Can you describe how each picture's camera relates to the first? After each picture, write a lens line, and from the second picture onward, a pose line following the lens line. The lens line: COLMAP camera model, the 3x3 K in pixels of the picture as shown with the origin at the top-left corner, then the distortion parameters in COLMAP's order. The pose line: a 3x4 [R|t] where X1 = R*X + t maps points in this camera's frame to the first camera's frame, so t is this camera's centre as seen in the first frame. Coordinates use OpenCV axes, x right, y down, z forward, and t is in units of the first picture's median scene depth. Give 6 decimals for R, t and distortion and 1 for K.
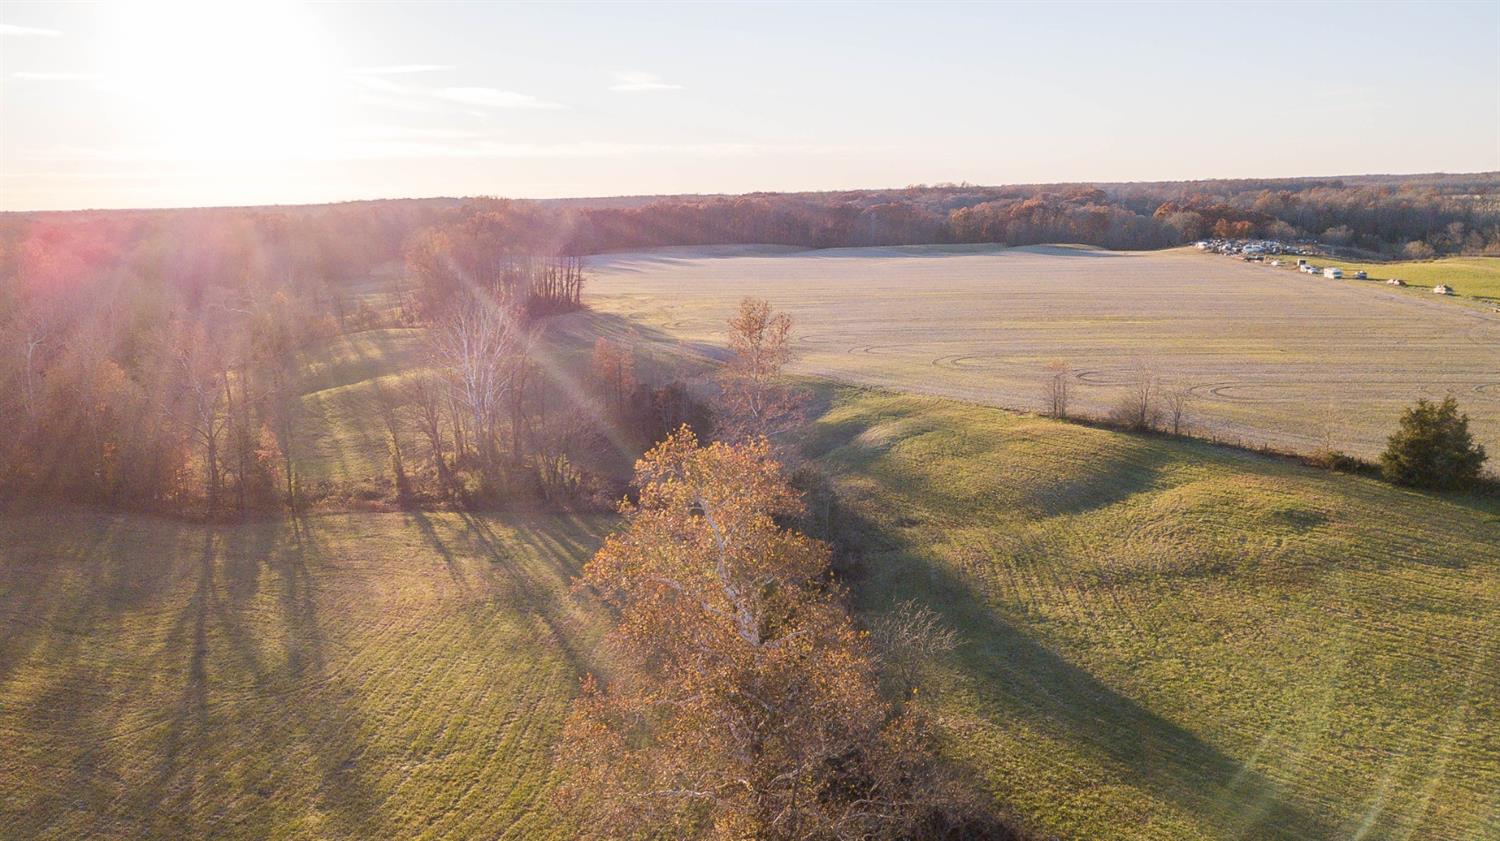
lens RADIAL K [[1166.9, 0, 754.9], [0, 1166.9, 431.8], [0, 0, 1]] dist [0.026641, -0.013084]
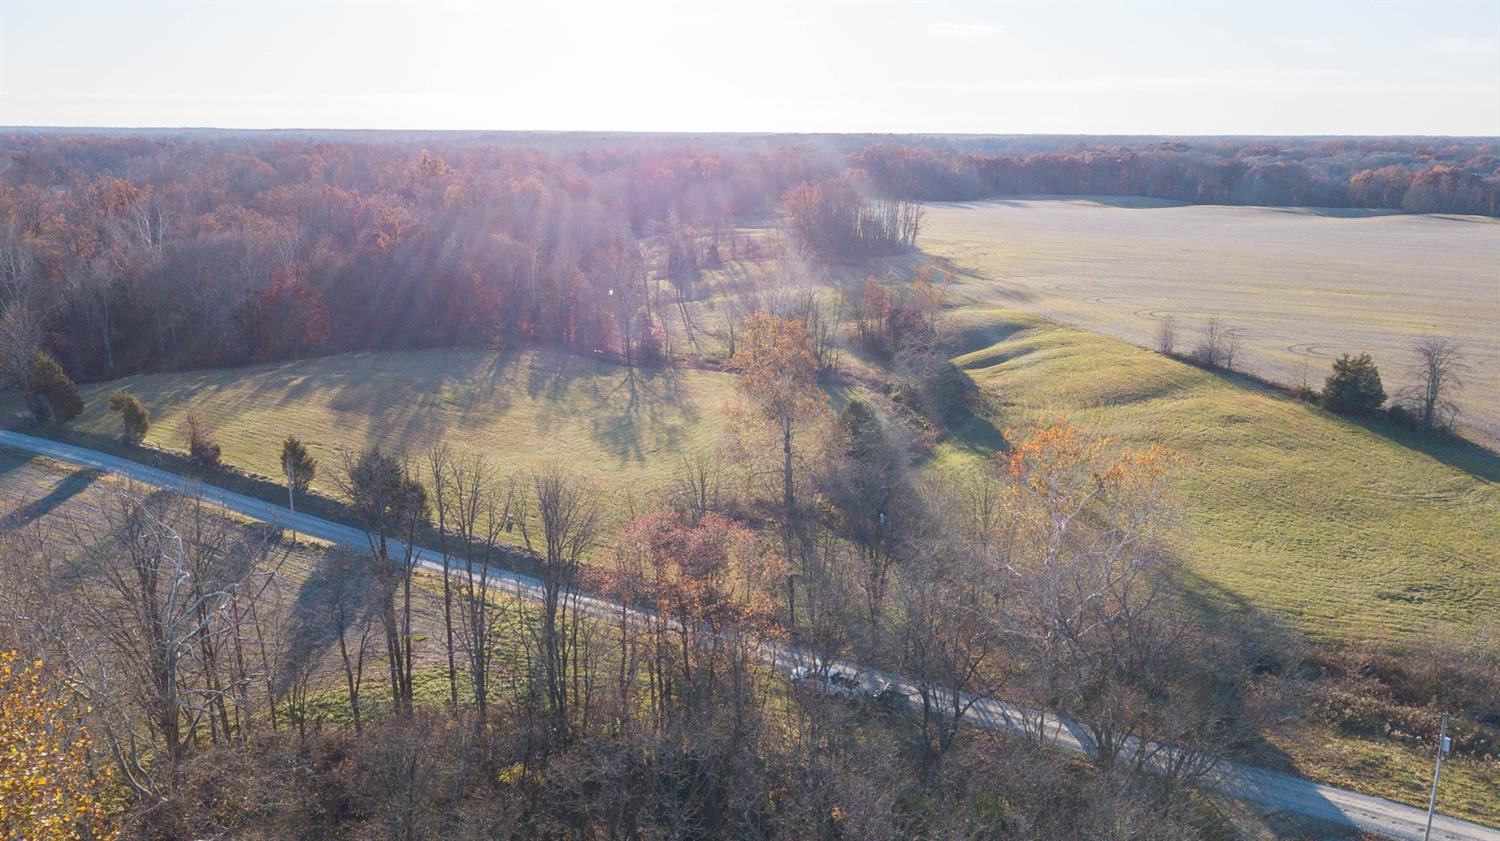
lens RADIAL K [[1166.9, 0, 751.3], [0, 1166.9, 427.9], [0, 0, 1]] dist [0.026641, -0.013084]
pose [[0.931195, 0.117638, -0.345017, 0.075559], [-0.100374, 0.992654, 0.067552, 0.008033], [0.350429, -0.028274, 0.936162, -0.126393]]
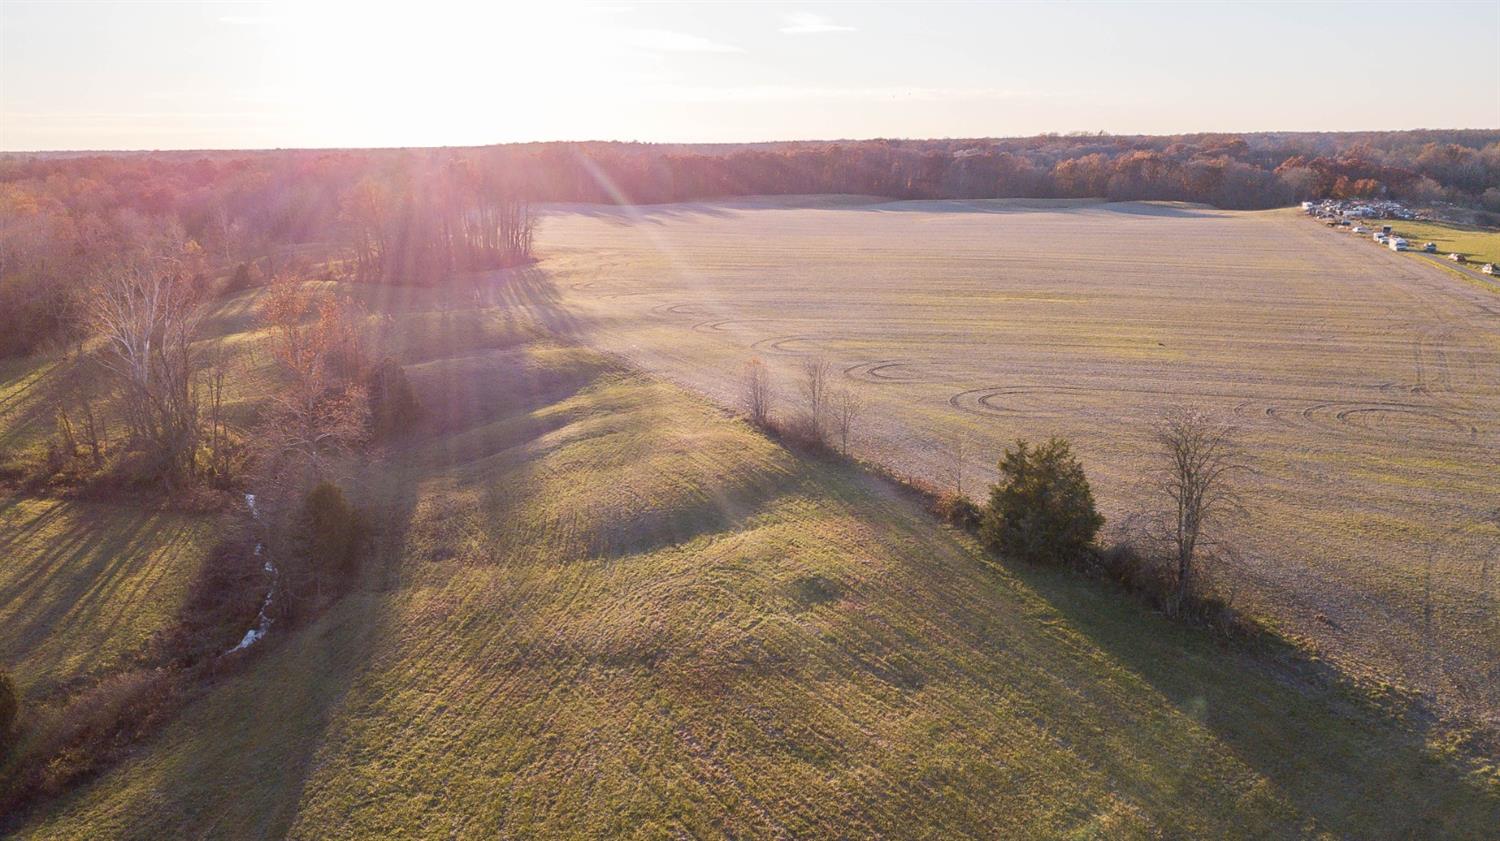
lens RADIAL K [[1166.9, 0, 769.2], [0, 1166.9, 449.3], [0, 0, 1]] dist [0.026641, -0.013084]
pose [[0.988981, 0.049306, -0.139589, 0.099247], [-0.041172, 0.997314, 0.060572, -0.011328], [0.142201, -0.054157, 0.988355, 0.049038]]
